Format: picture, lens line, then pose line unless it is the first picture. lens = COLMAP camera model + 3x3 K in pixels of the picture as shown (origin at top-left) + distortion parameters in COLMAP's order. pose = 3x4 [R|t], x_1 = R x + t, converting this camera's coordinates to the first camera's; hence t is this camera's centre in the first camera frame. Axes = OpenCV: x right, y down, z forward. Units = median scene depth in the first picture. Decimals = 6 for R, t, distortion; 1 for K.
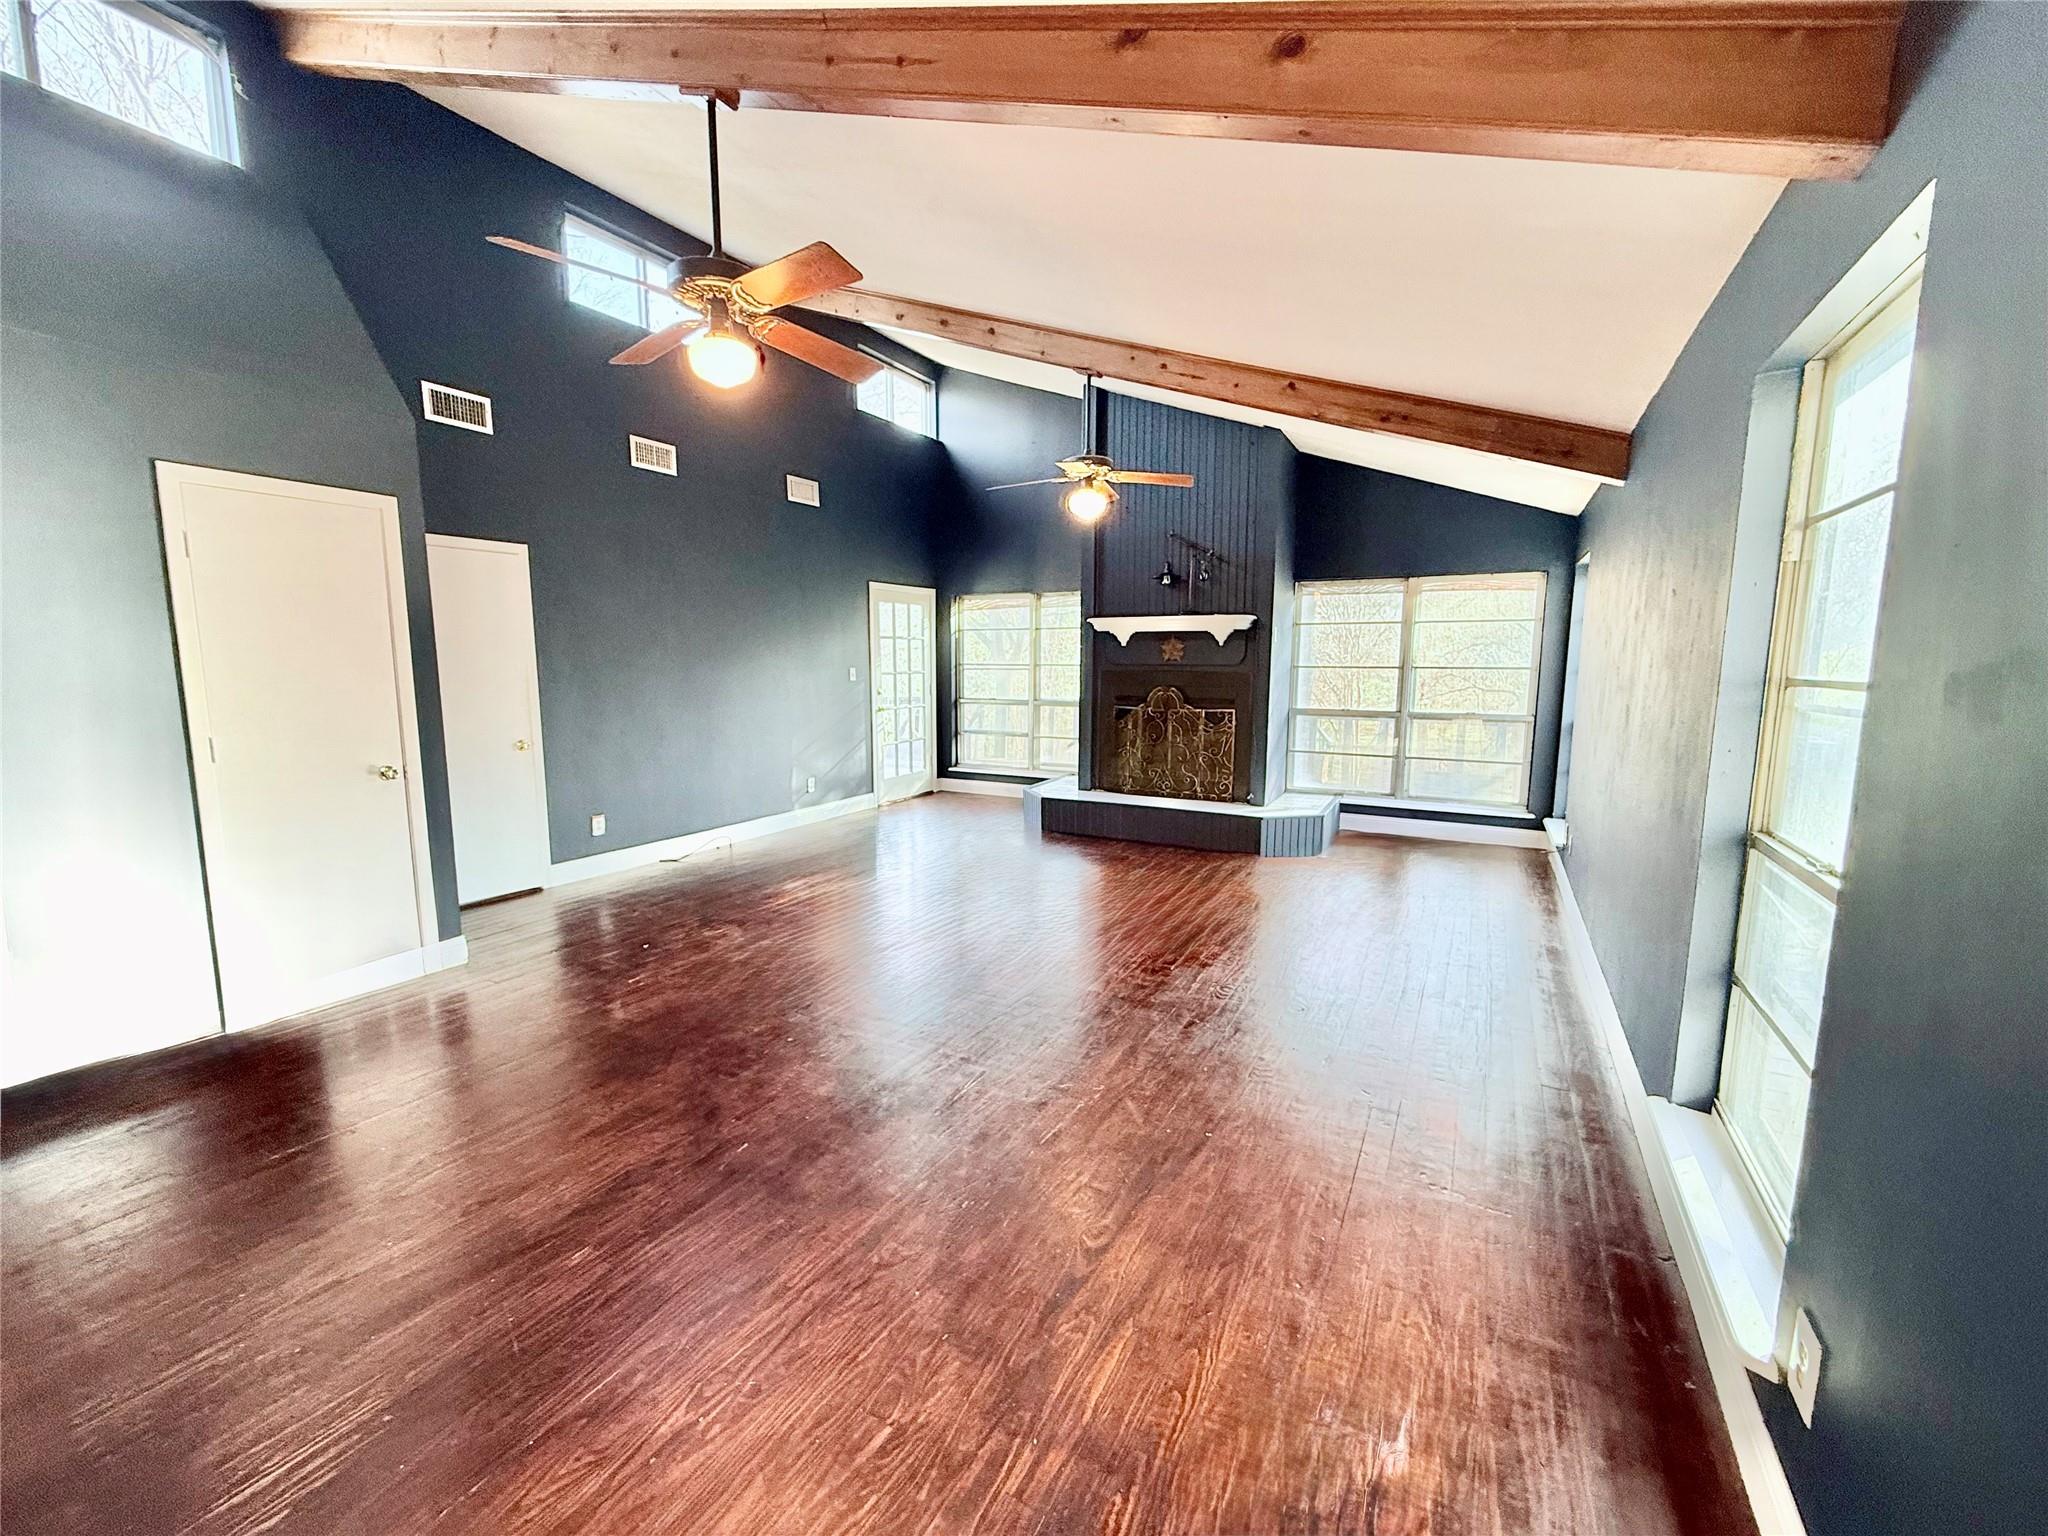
lens RADIAL K [[818.1, 0, 1017.0], [0, 818.1, 768.0], [0, 0, 1]] dist [-0.000672, -0.000432]
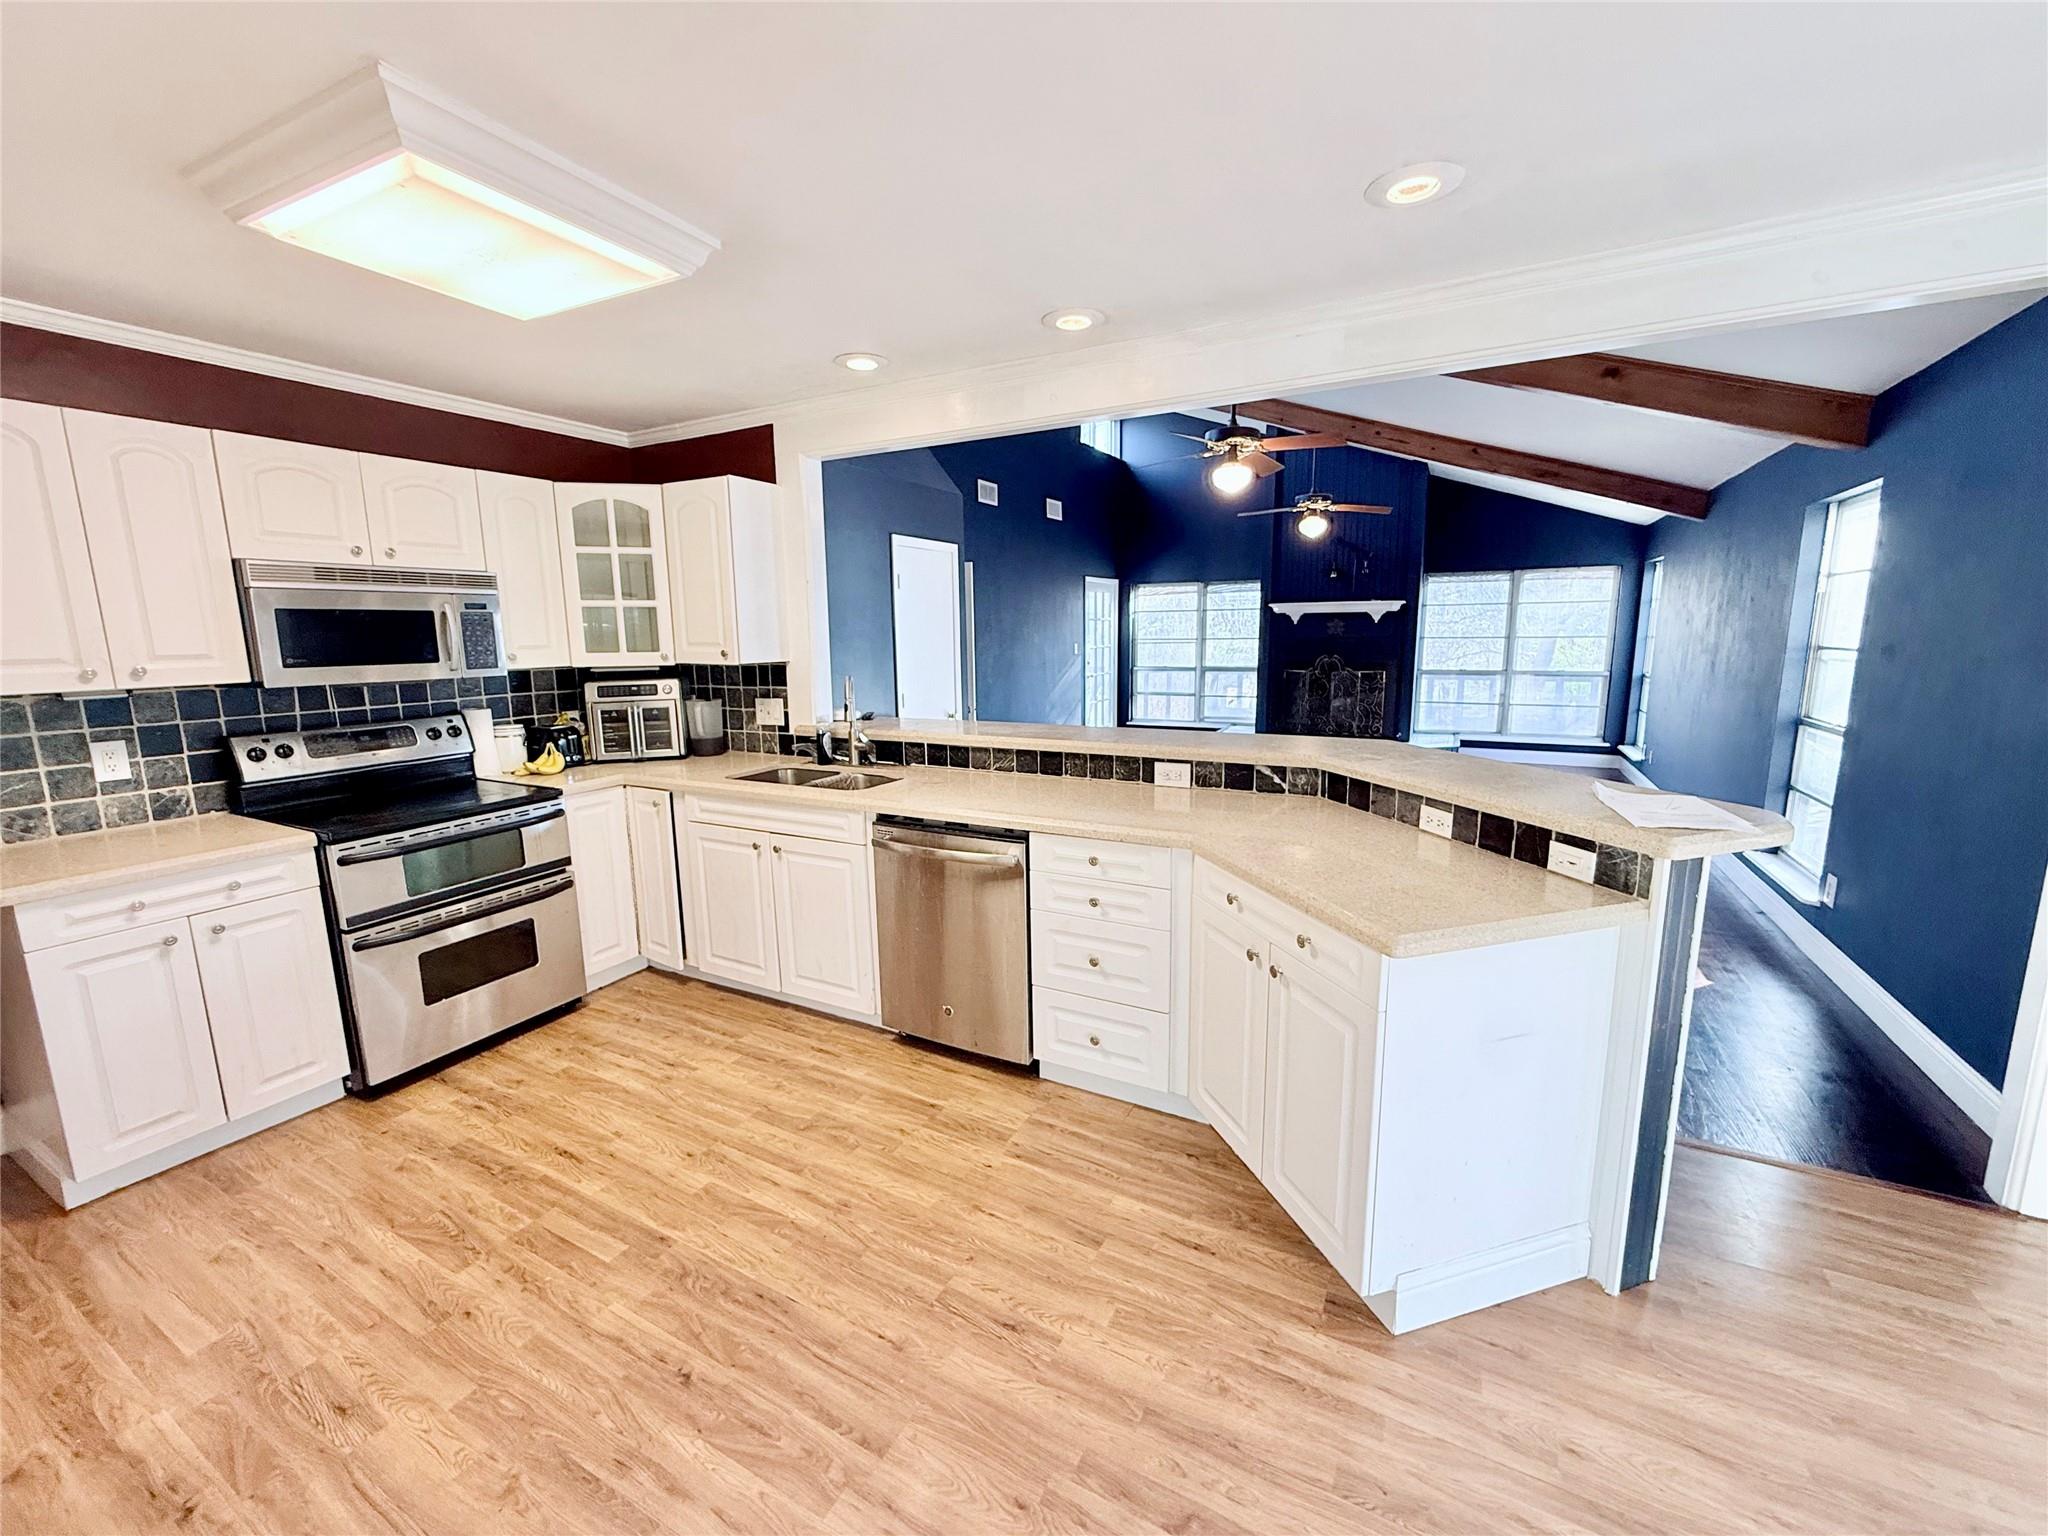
lens RADIAL K [[818.1, 0, 1020.1], [0, 818.1, 766.2], [0, 0, 1]] dist [-0.000672, -0.000432]
pose [[0.999650, -0.018567, 0.018872, -0.354604], [0.017930, 0.999282, 0.033376, 0.028780], [-0.019478, -0.033026, 0.999265, -0.329769]]
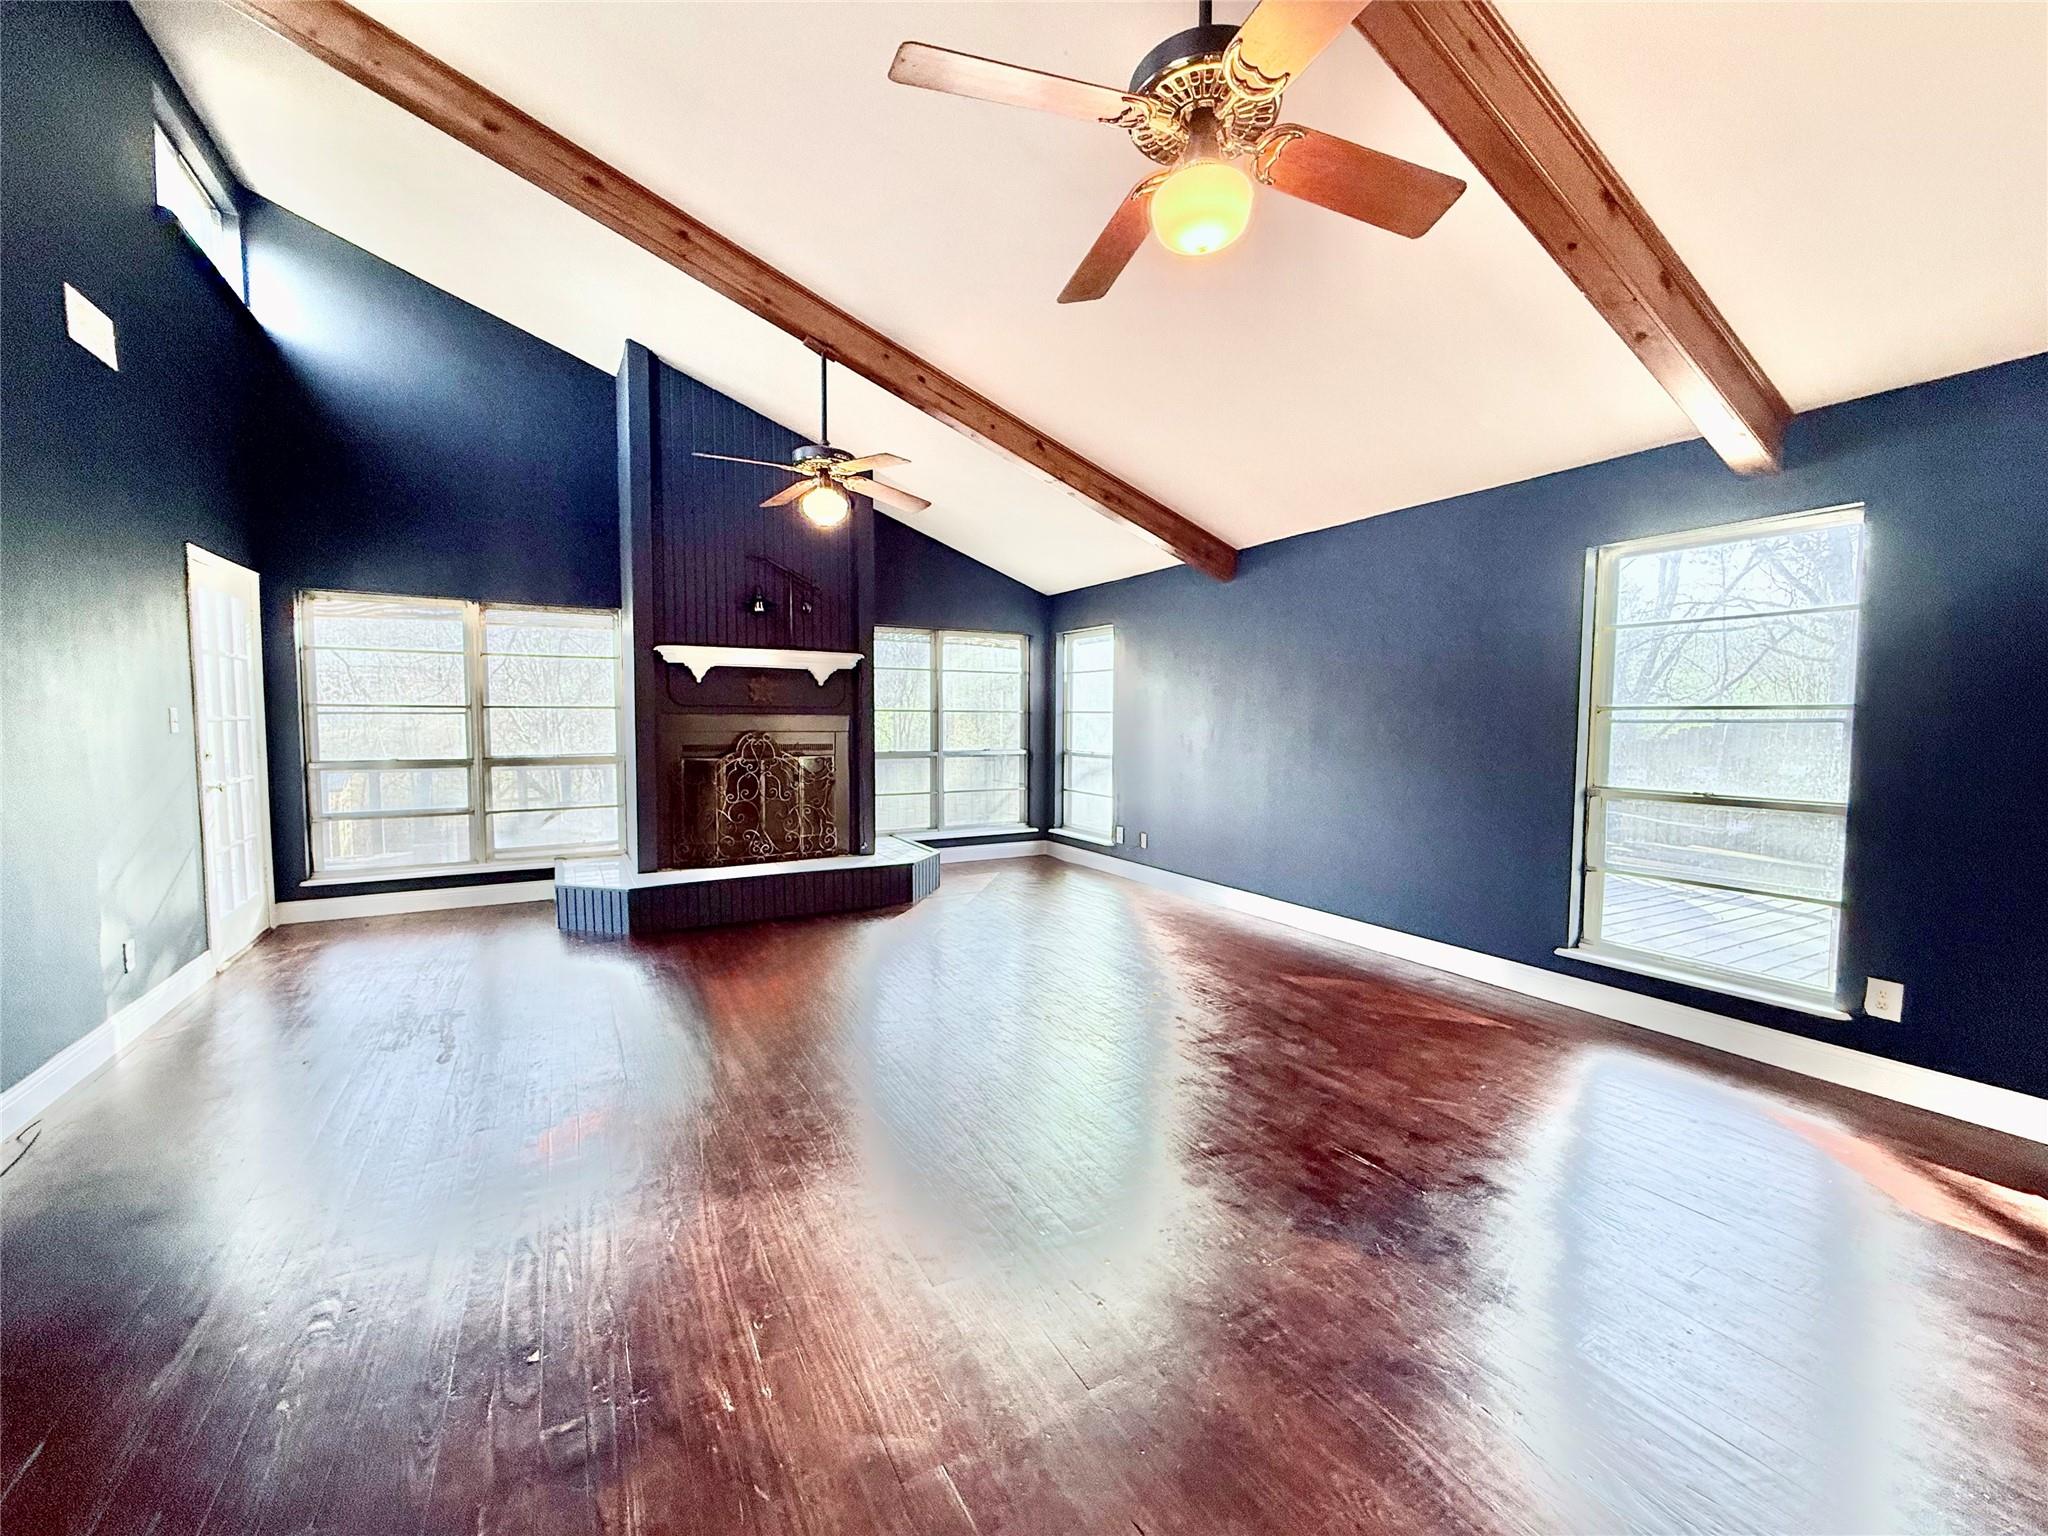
lens RADIAL K [[818.1, 0, 1019.8], [0, 818.1, 766.5], [0, 0, 1]] dist [-0.000672, -0.000432]
pose [[0.510154, -0.050916, 0.858575, -0.412120], [0.109011, 0.994023, -0.005825, -0.029521], [-0.853147, 0.096566, 0.512655, 0.340519]]
